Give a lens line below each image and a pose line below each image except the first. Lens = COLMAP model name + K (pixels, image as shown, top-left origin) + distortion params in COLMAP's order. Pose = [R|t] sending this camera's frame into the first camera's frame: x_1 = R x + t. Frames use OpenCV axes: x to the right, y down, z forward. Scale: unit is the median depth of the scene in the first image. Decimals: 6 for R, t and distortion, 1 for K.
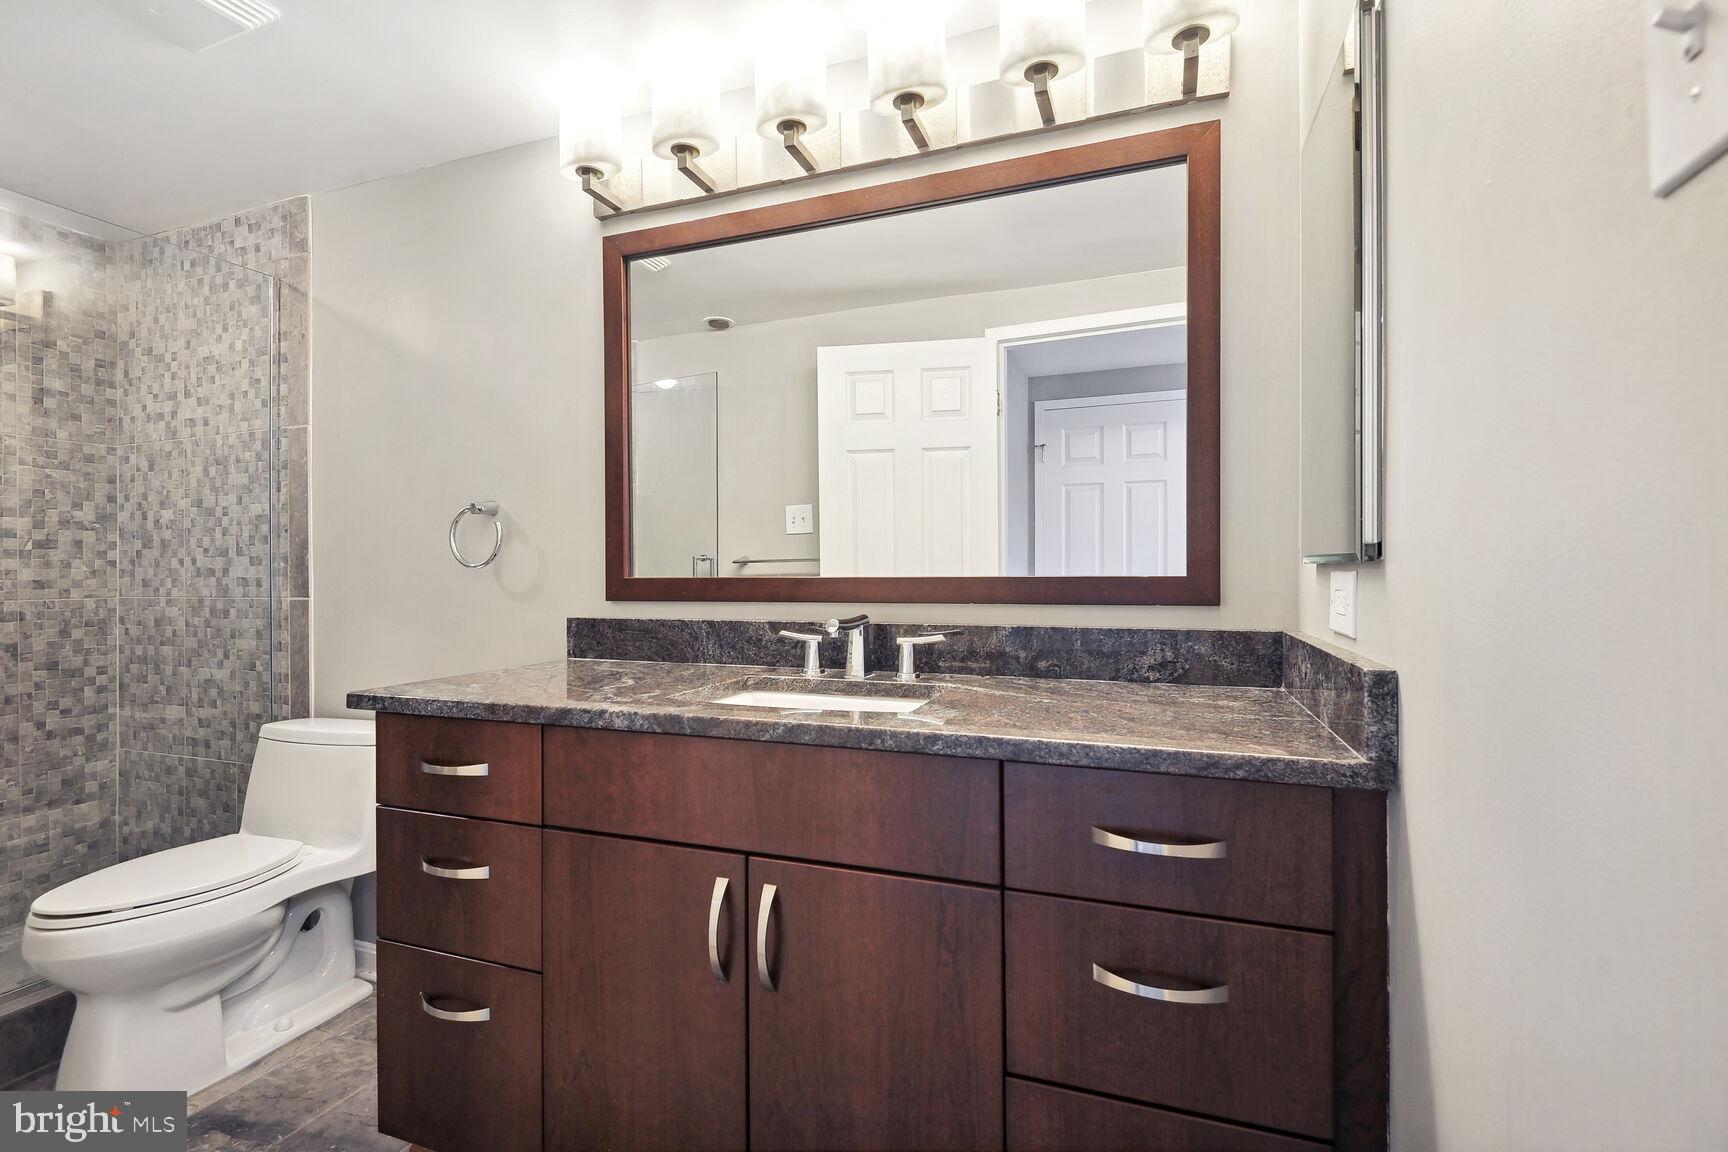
lens RADIAL K [[793.9, 0, 864.7], [0, 793.9, 560.1], [0, 0, 1]] dist [0.029358, -0.023177]
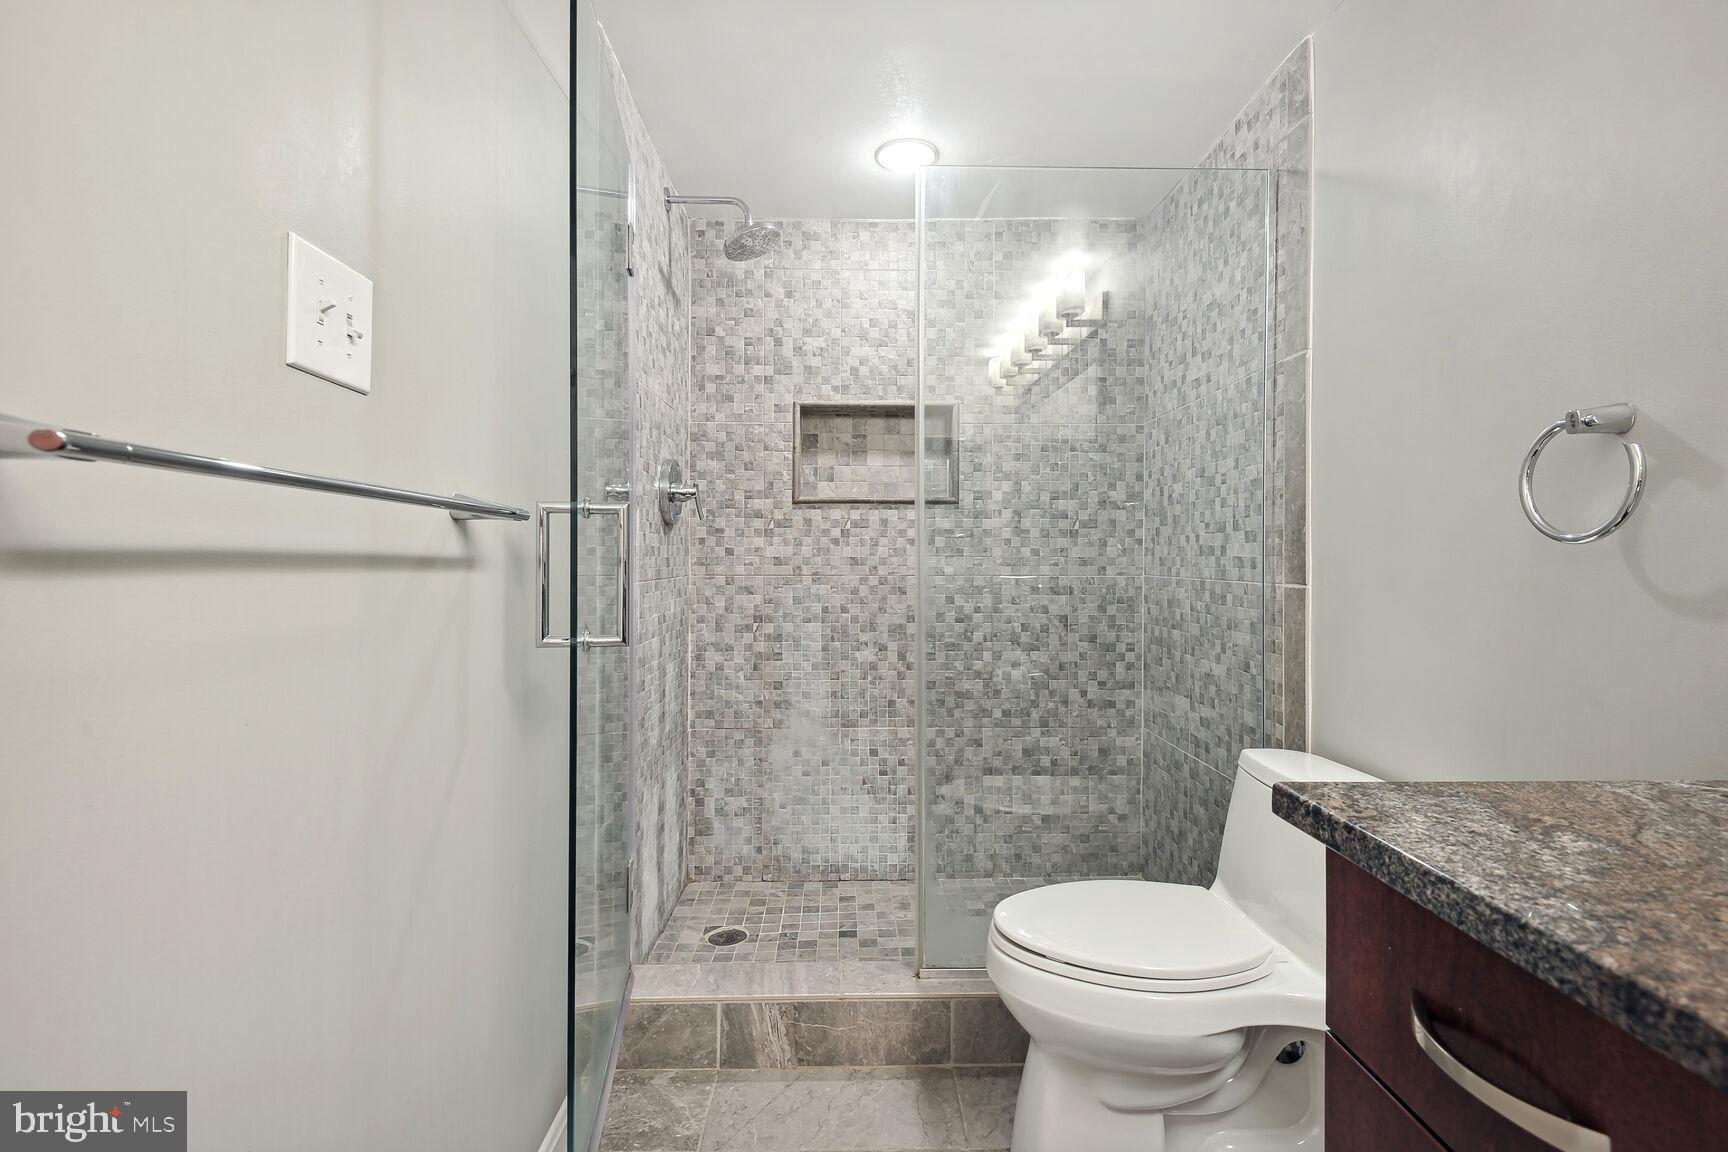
lens RADIAL K [[793.9, 0, 864.7], [0, 793.9, 560.1], [0, 0, 1]] dist [0.029358, -0.023177]
pose [[0.376804, 0.013790, -0.926190, -0.159587], [0.008106, 0.999802, 0.018184, 0.006867], [0.926258, -0.014359, 0.376617, 0.331034]]
